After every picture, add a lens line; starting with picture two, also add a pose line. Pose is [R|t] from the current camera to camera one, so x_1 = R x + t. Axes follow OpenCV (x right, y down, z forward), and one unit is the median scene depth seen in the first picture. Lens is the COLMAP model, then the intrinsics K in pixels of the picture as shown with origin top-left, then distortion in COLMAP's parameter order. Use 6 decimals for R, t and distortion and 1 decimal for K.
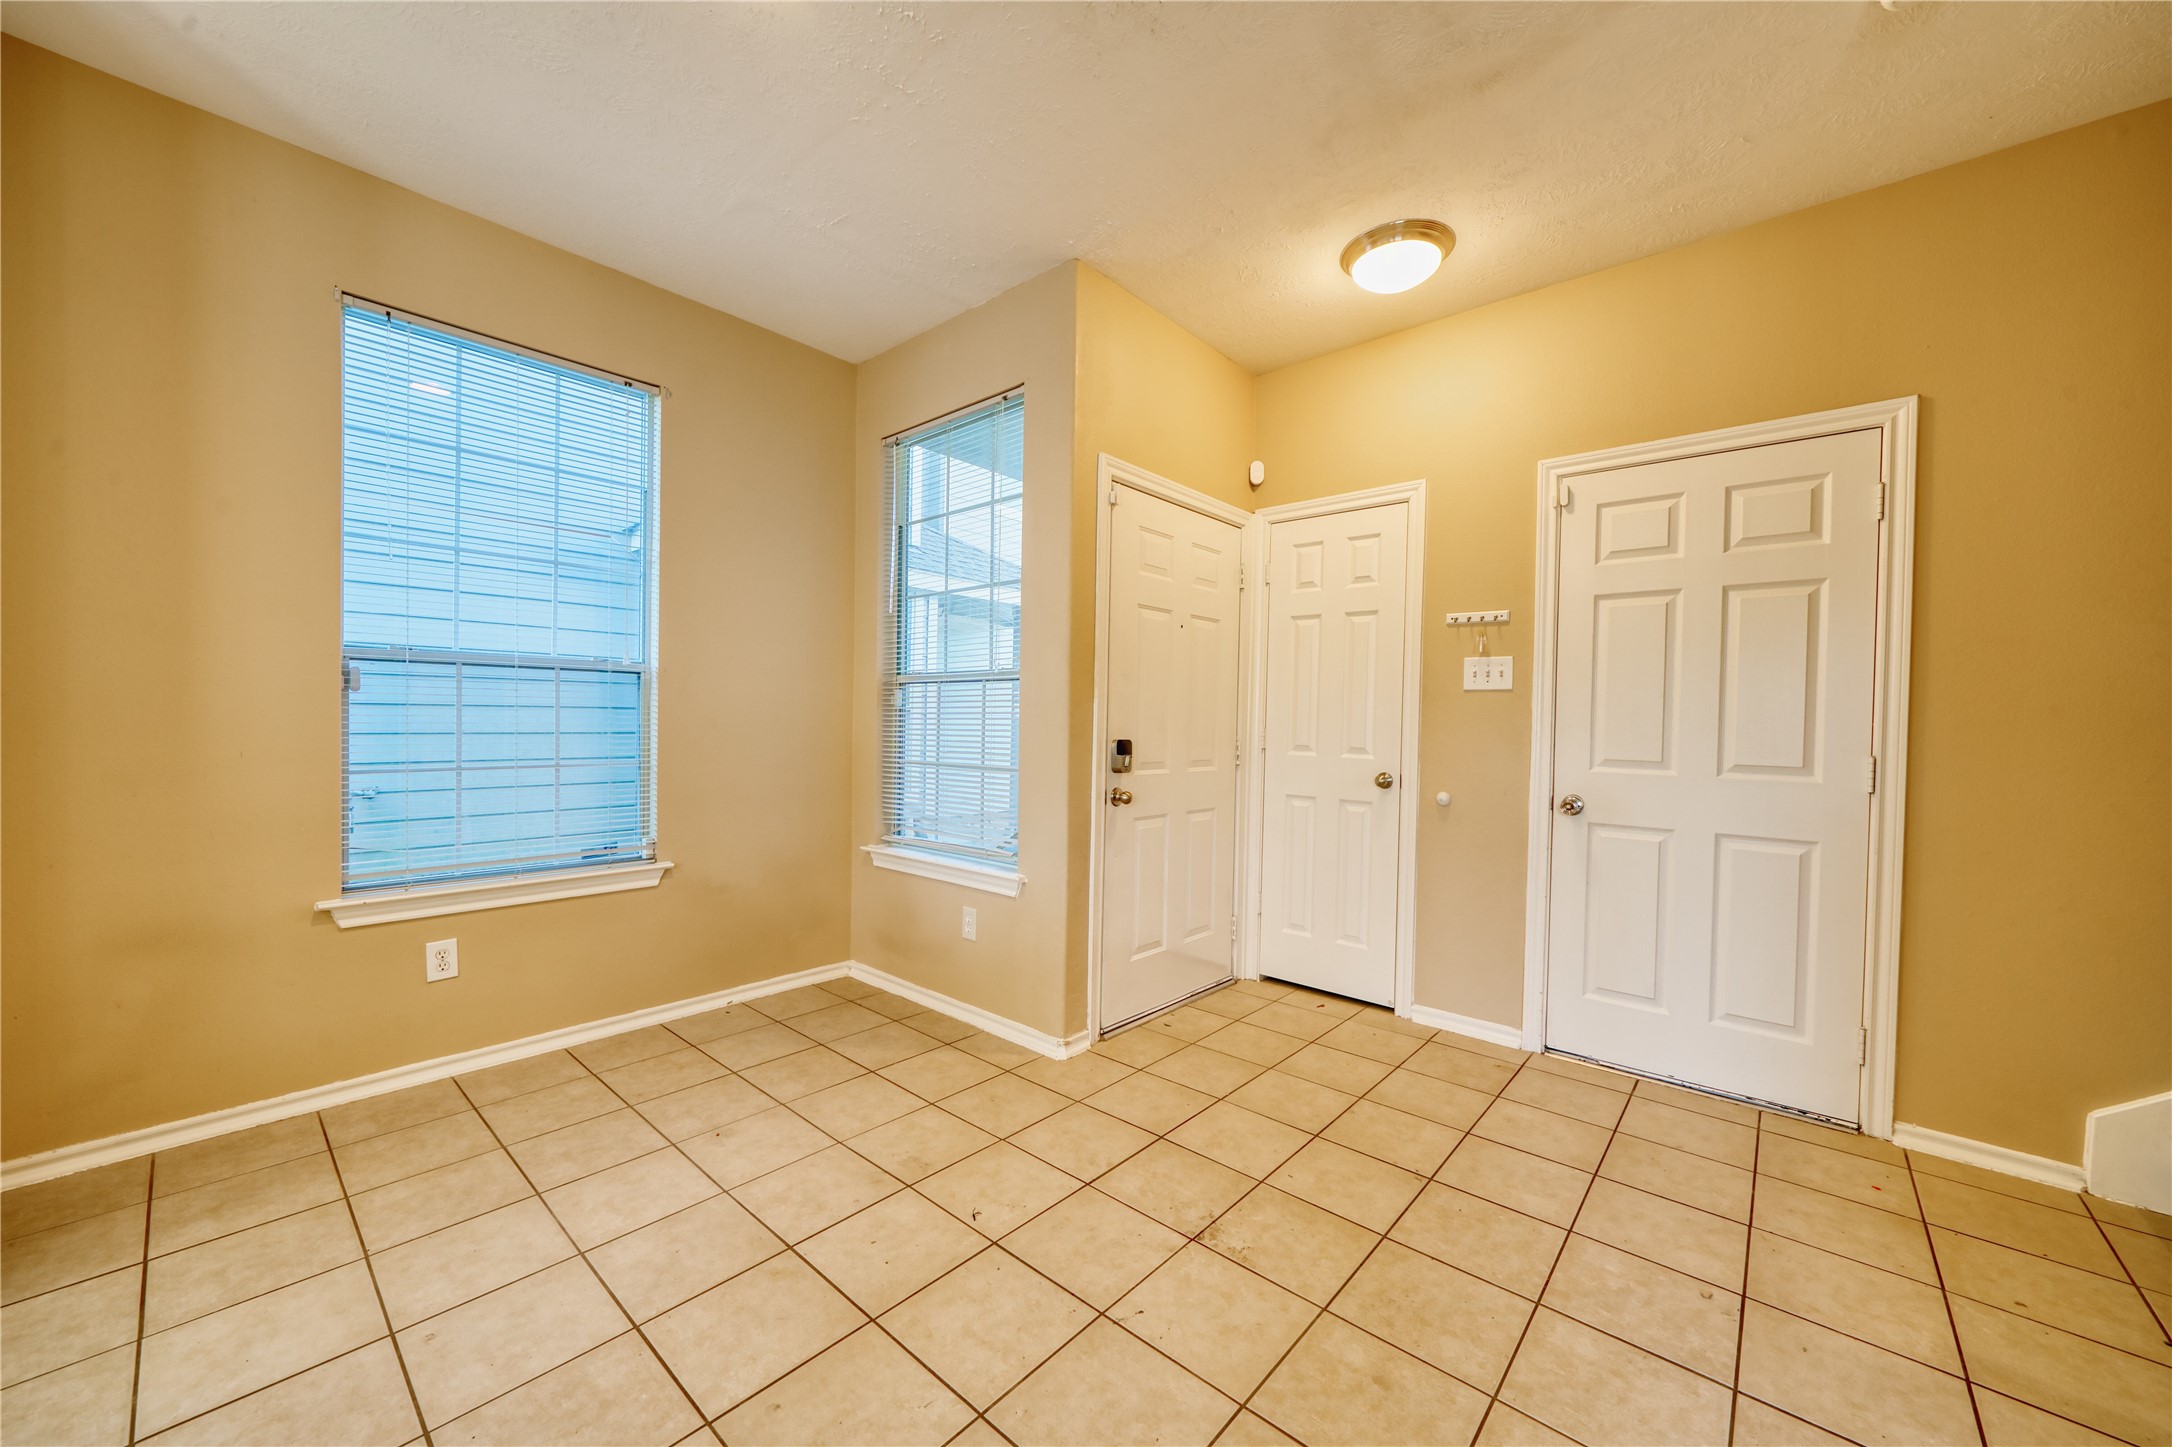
lens RADIAL K [[787.5, 0, 1089.0], [0, 787.5, 728.2], [0, 0, 1]] dist [-0.005738, 0.000020]
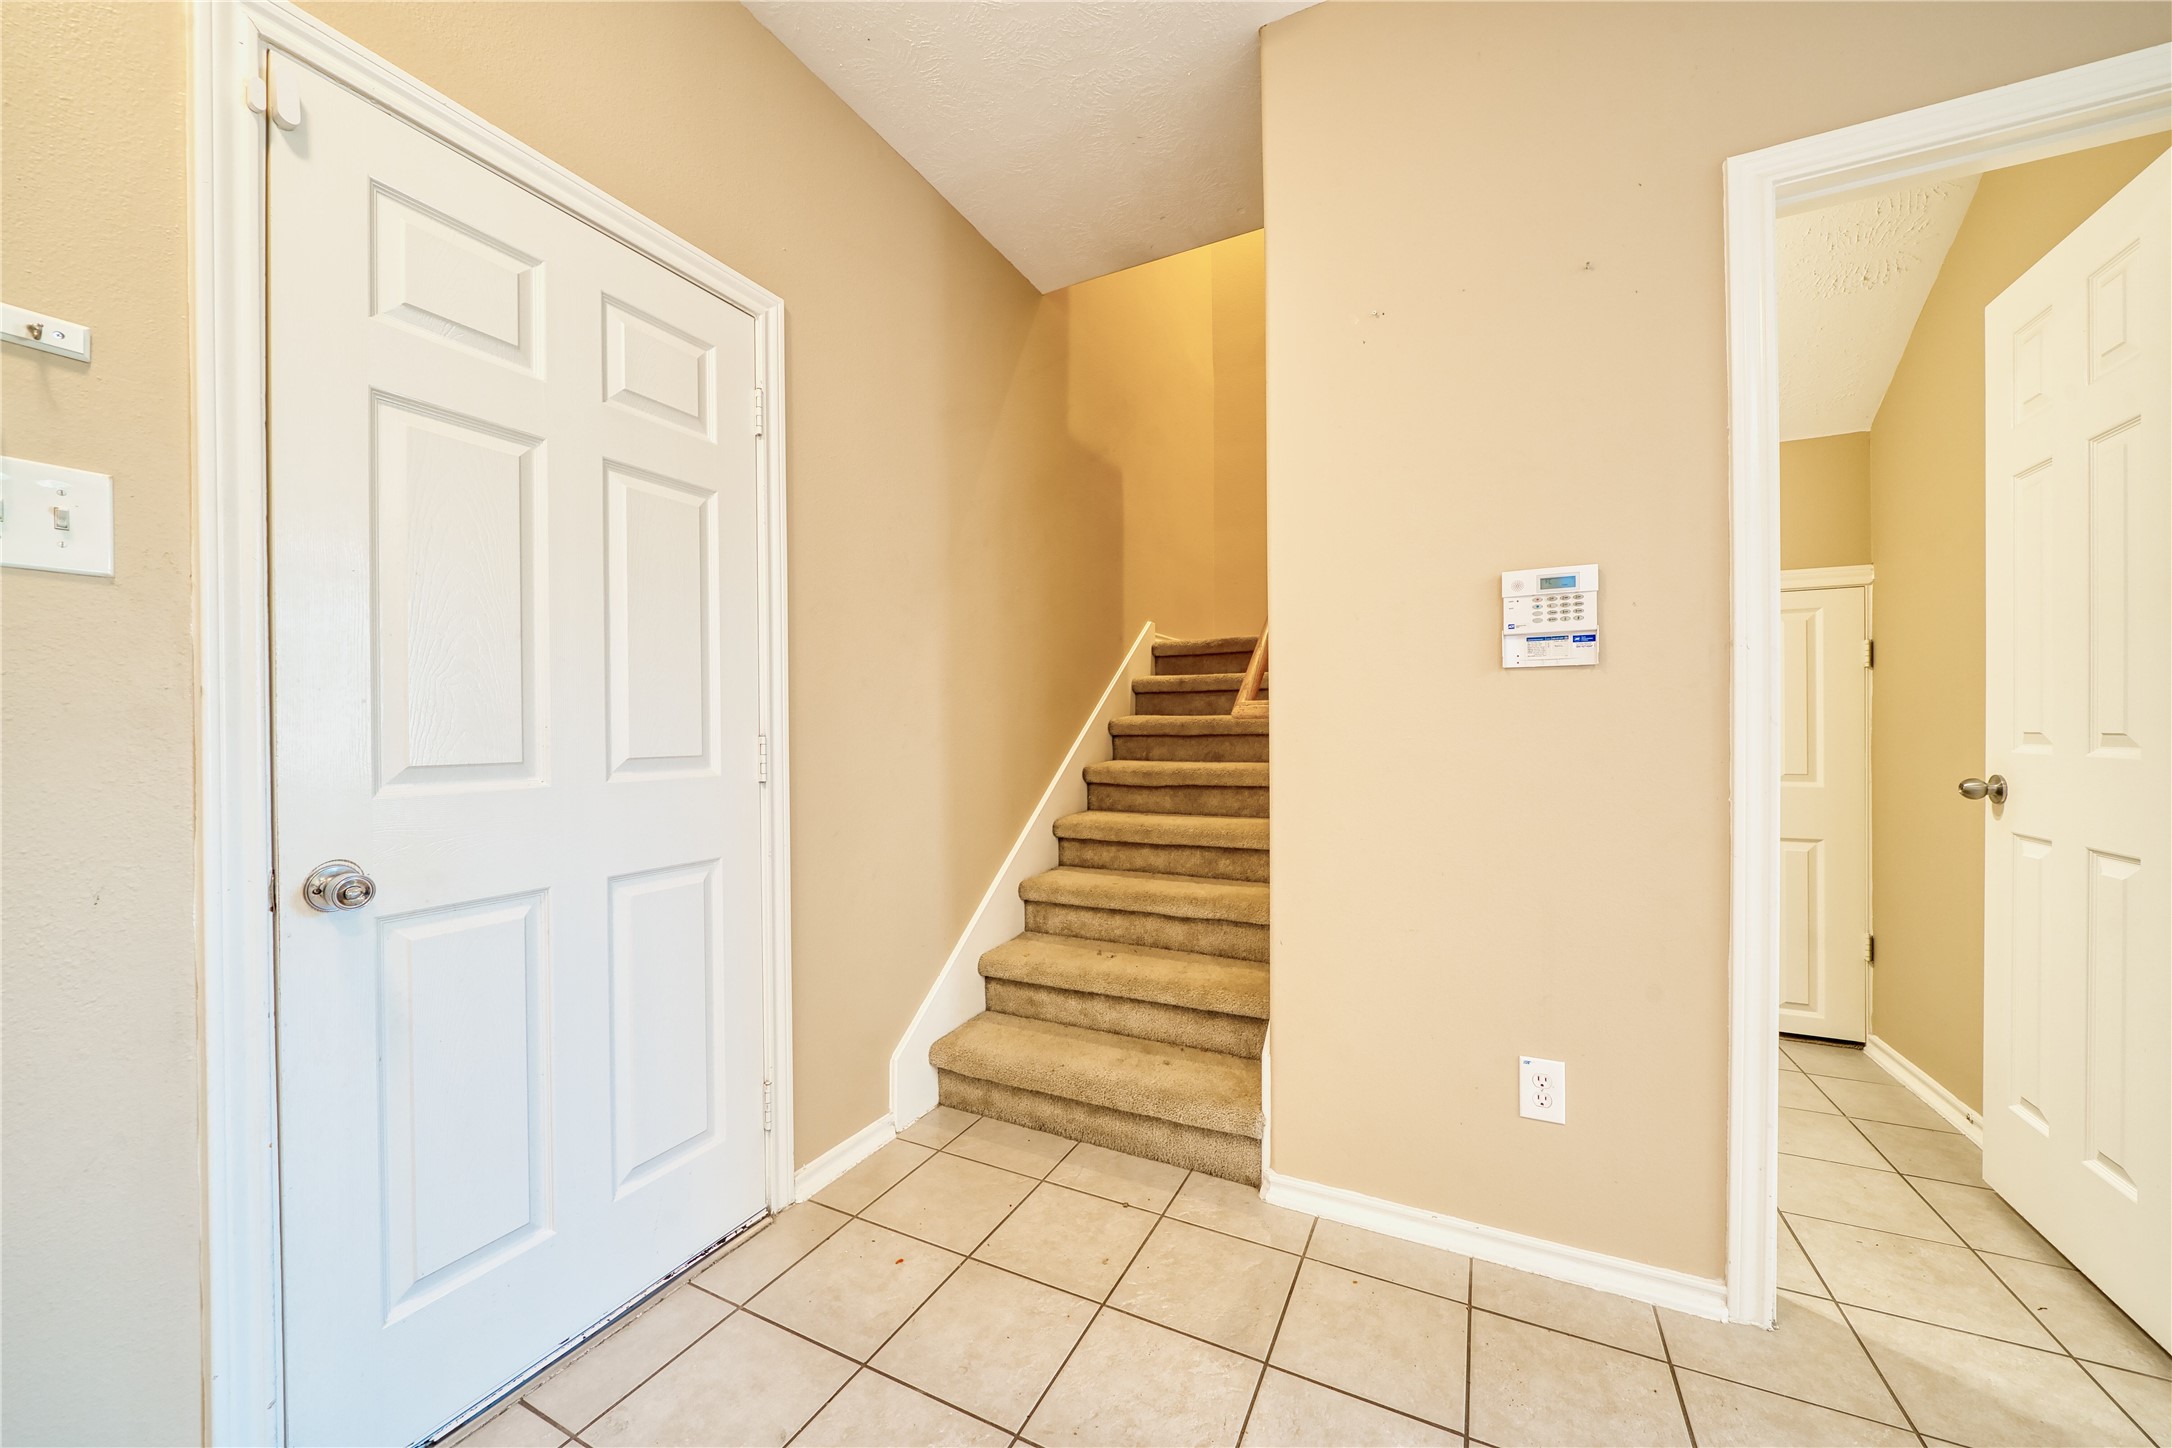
lens RADIAL K [[787.5, 0, 1089.0], [0, 787.5, 728.7], [0, 0, 1]] dist [-0.005738, 0.000020]
pose [[-0.242687, -0.016891, 0.969958, 0.128286], [0.017356, 0.999613, 0.021750, 0.014576], [-0.969949, 0.022113, -0.242300, 0.714567]]
